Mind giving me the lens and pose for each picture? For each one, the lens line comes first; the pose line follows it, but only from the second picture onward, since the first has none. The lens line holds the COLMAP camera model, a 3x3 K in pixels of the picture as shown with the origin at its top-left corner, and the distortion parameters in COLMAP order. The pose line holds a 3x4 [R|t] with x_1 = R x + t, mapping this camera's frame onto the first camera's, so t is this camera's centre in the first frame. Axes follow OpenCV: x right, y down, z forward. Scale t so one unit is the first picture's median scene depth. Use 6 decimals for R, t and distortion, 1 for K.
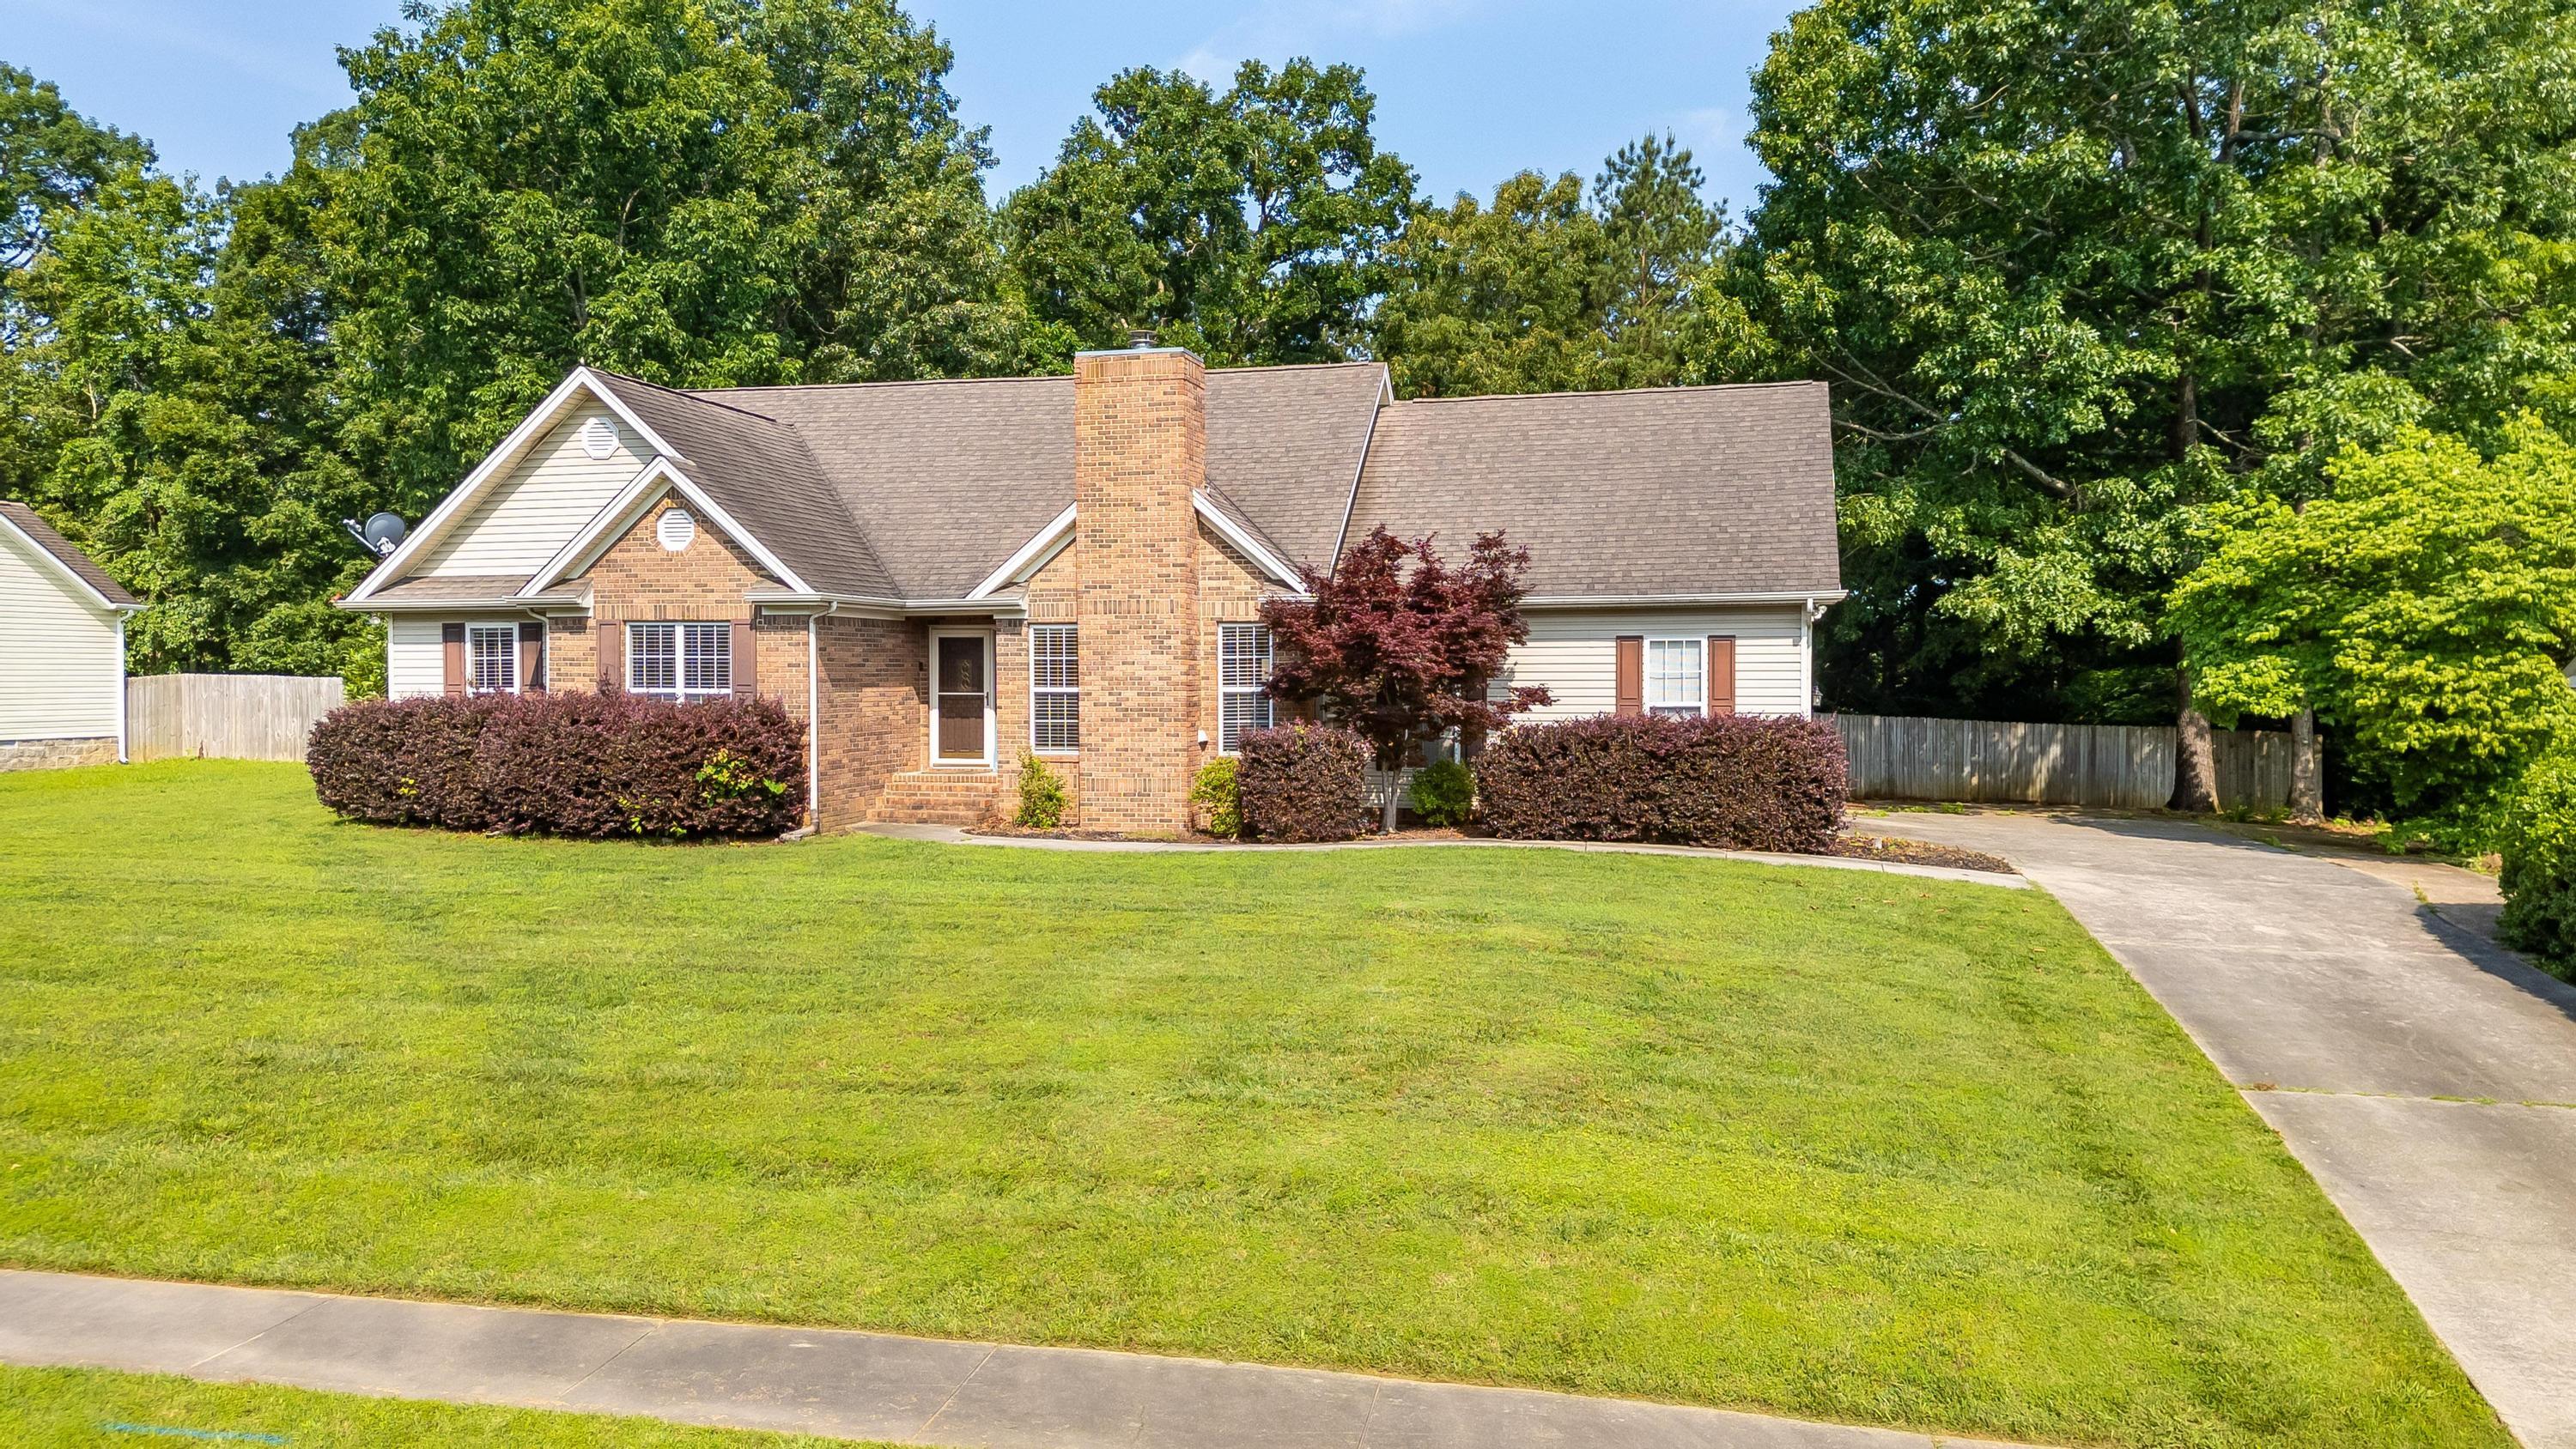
lens RADIAL K [[1785.0, 0, 1288.0], [0, 1785.0, 724.5], [0, 0, 1]] dist [0.109585, -0.118351]
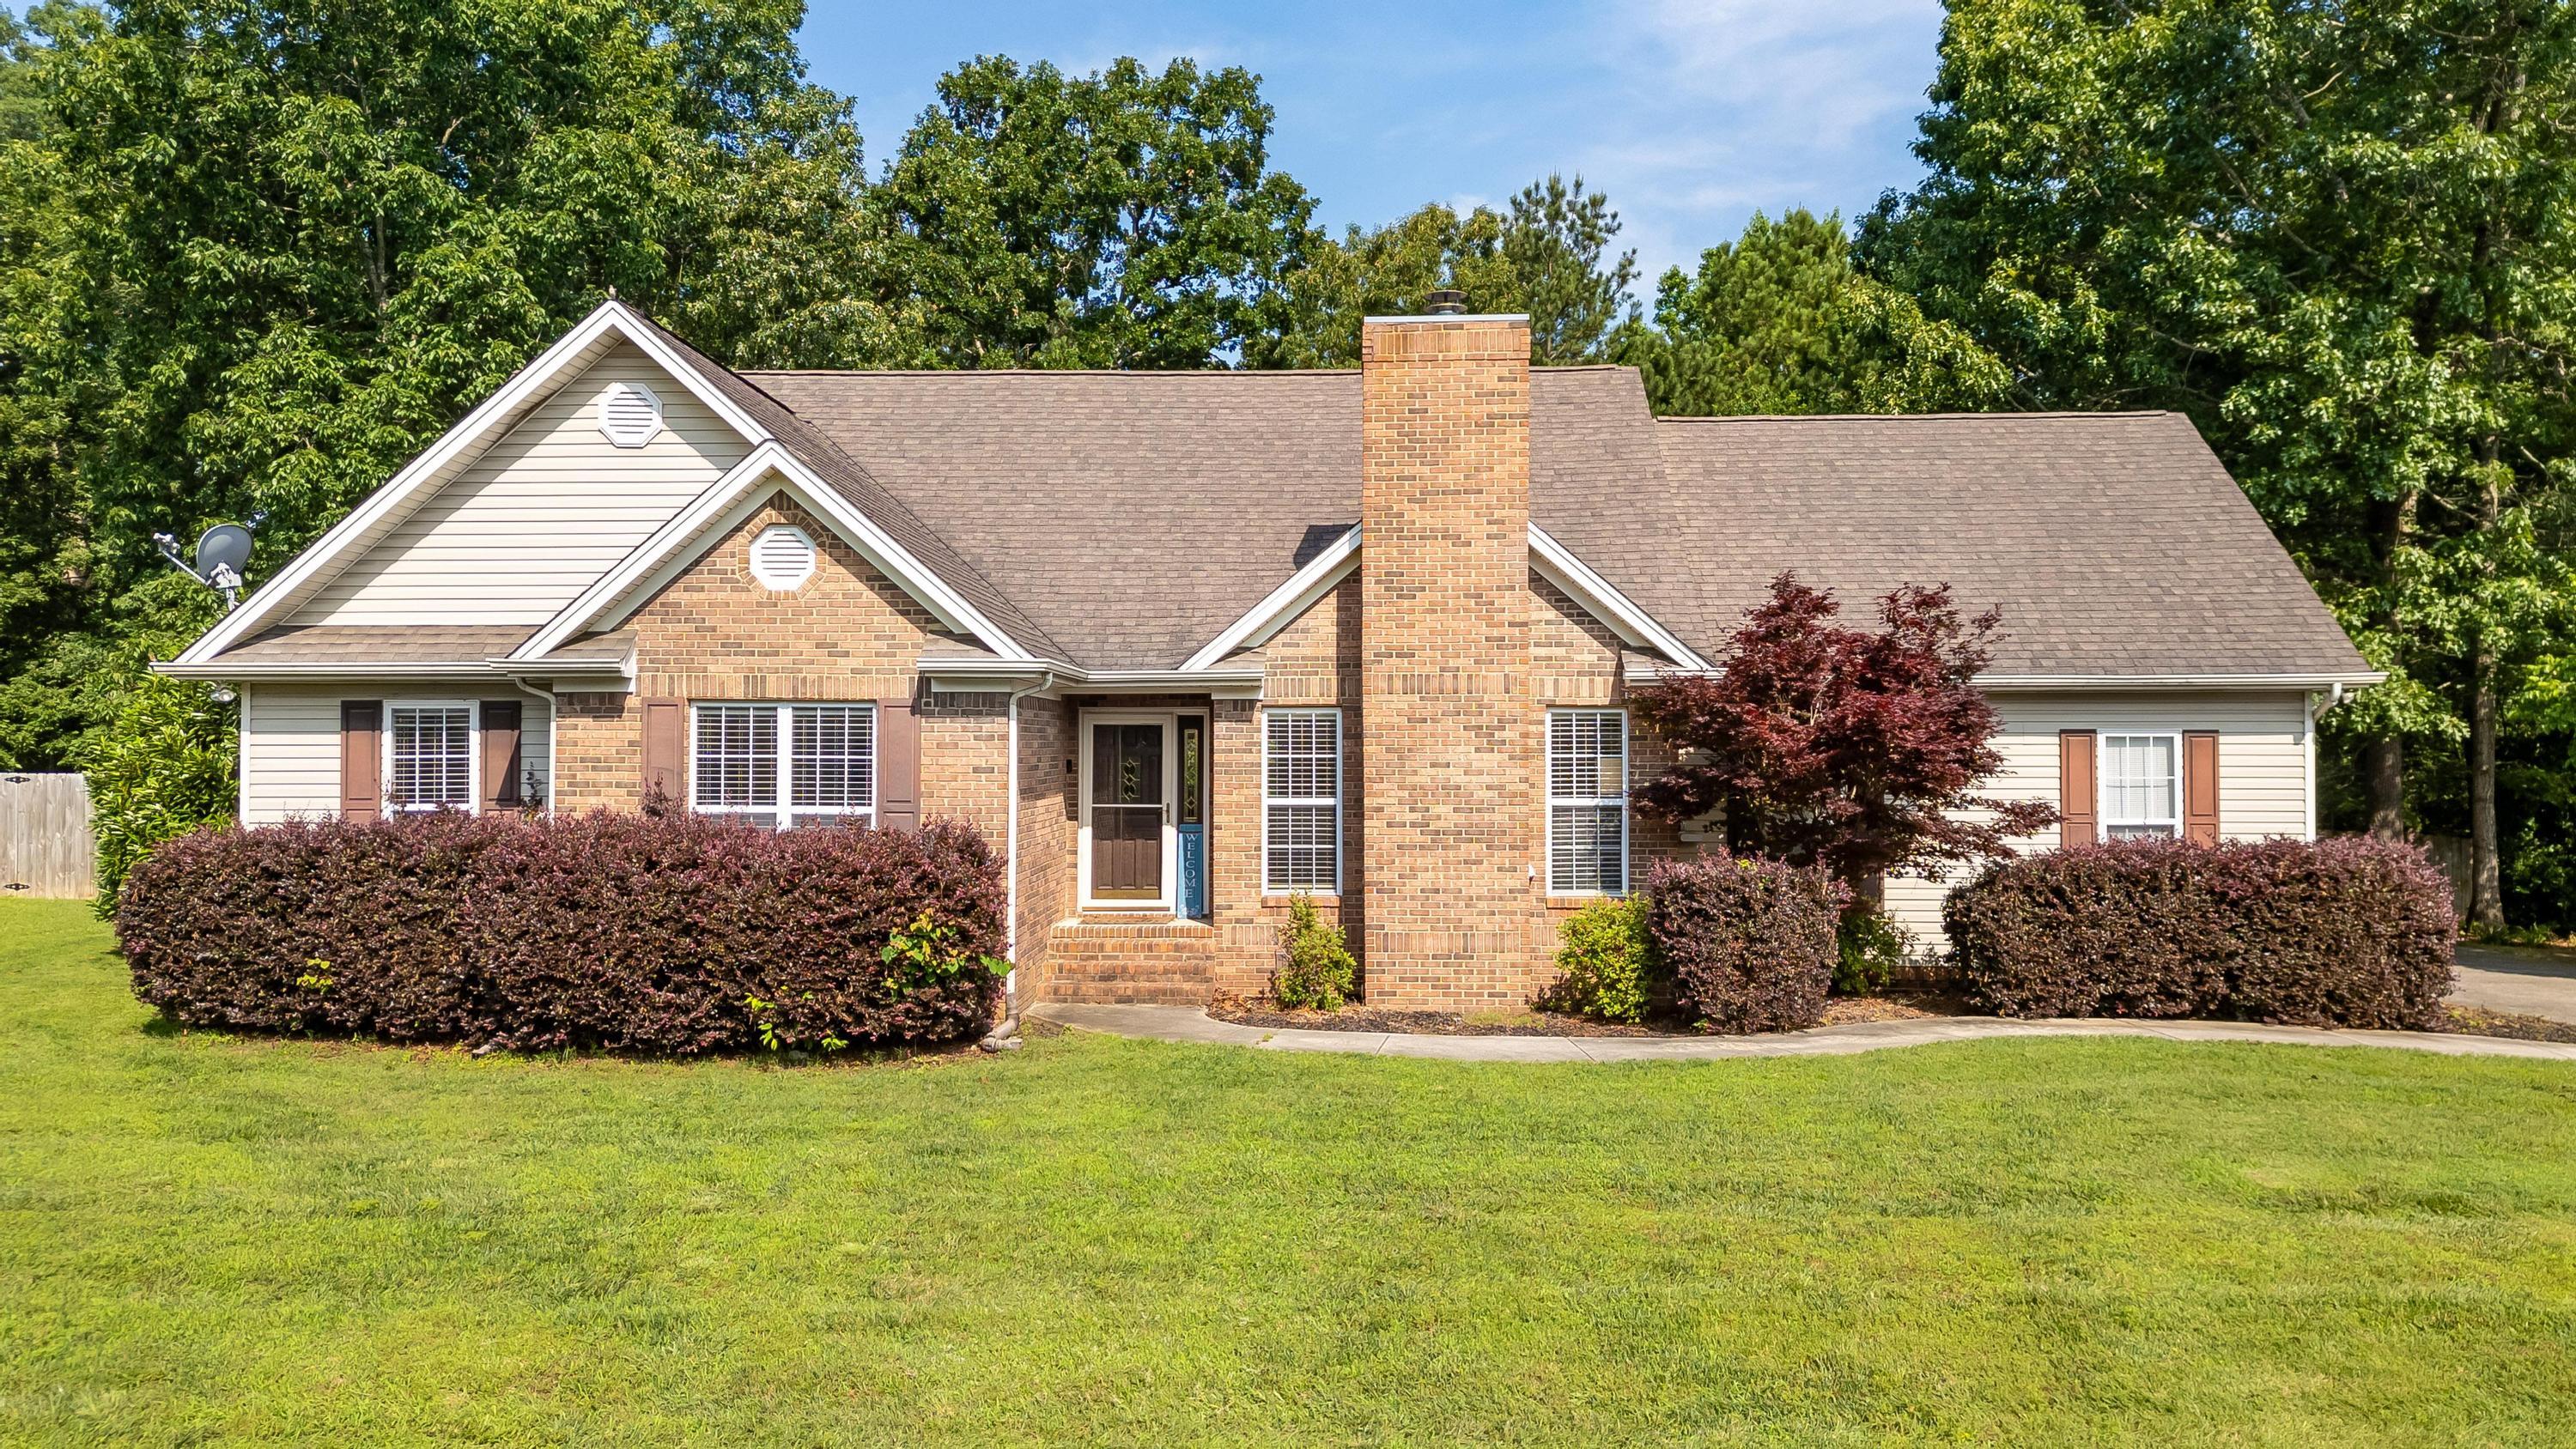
lens RADIAL K [[1785.0, 0, 1288.0], [0, 1785.0, 724.5], [0, 0, 1]] dist [0.109585, -0.118351]
pose [[0.978217, 0.005744, 0.207505, -0.290814], [0.002845, 0.999152, -0.041070, -0.021779], [-0.207565, 0.040766, 0.977371, 0.336068]]
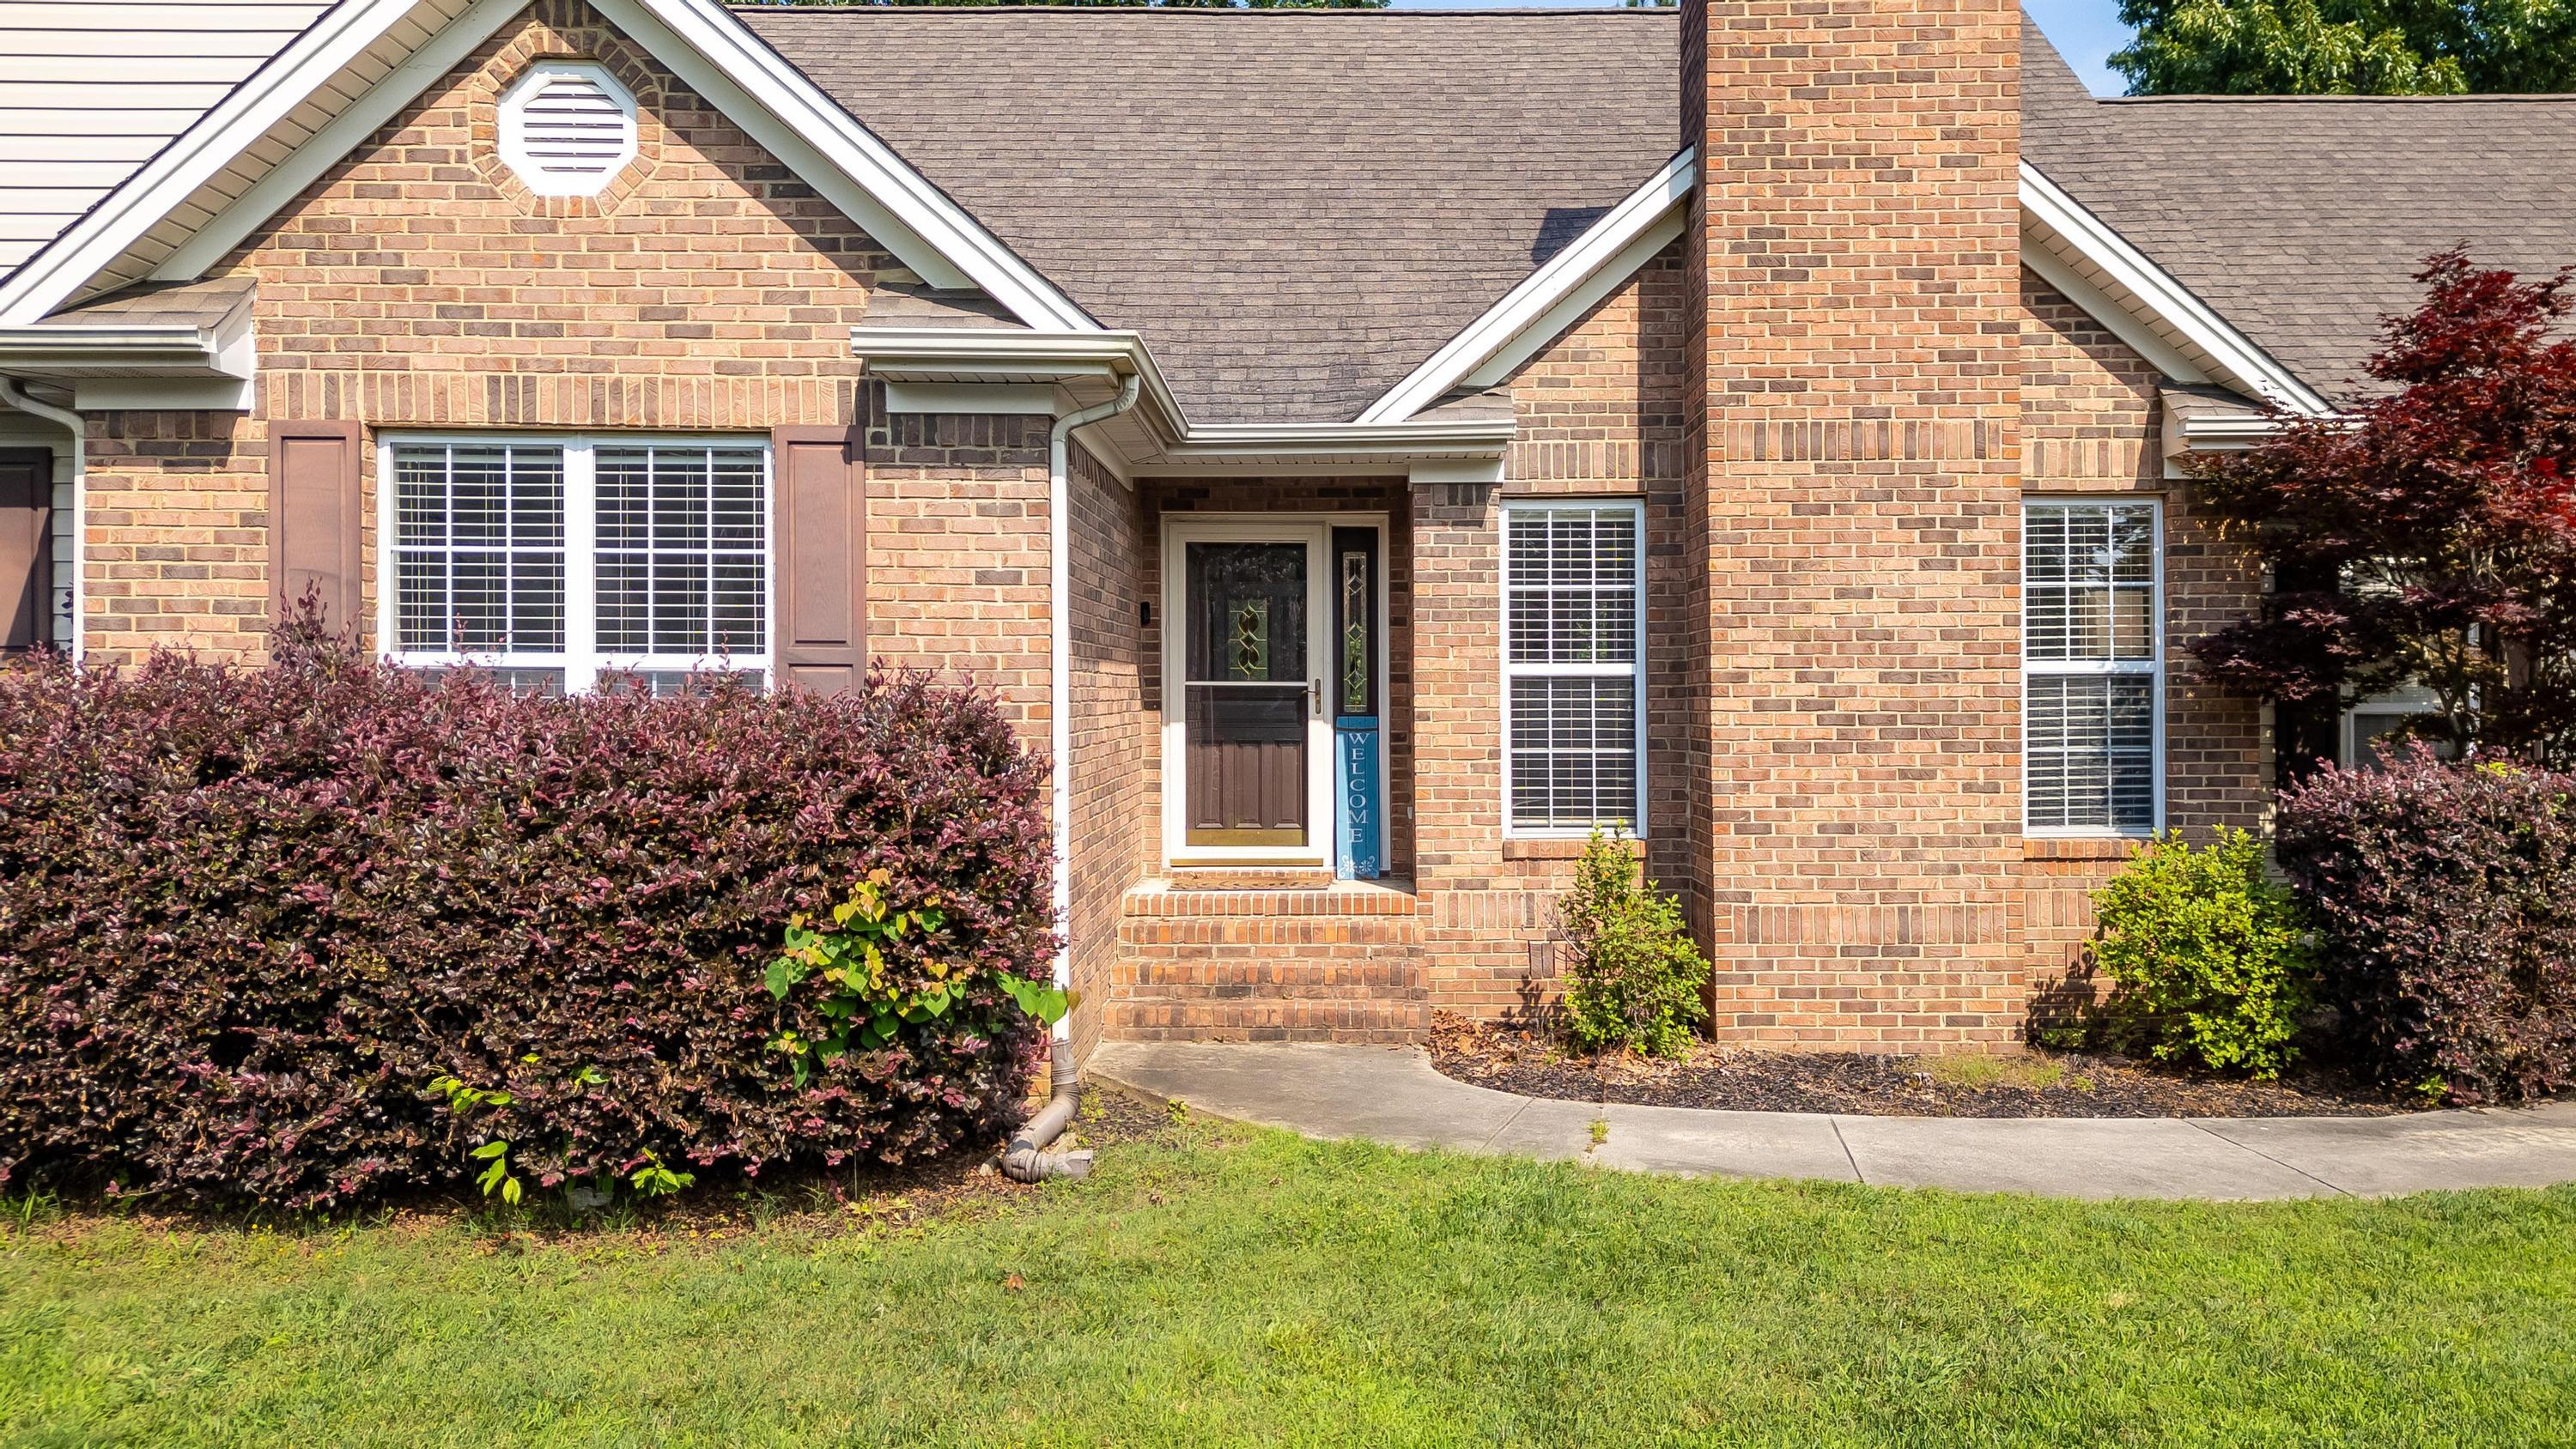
lens RADIAL K [[1796.5, 0, 1344.0], [0, 1796.5, 735.0], [0, 0, 1]] dist [0.047761, -0.003677]
pose [[0.971385, -0.004602, 0.237468, -0.280509], [0.006119, 0.999965, -0.005651, -0.003591], [-0.237434, 0.006943, 0.971379, 0.663471]]
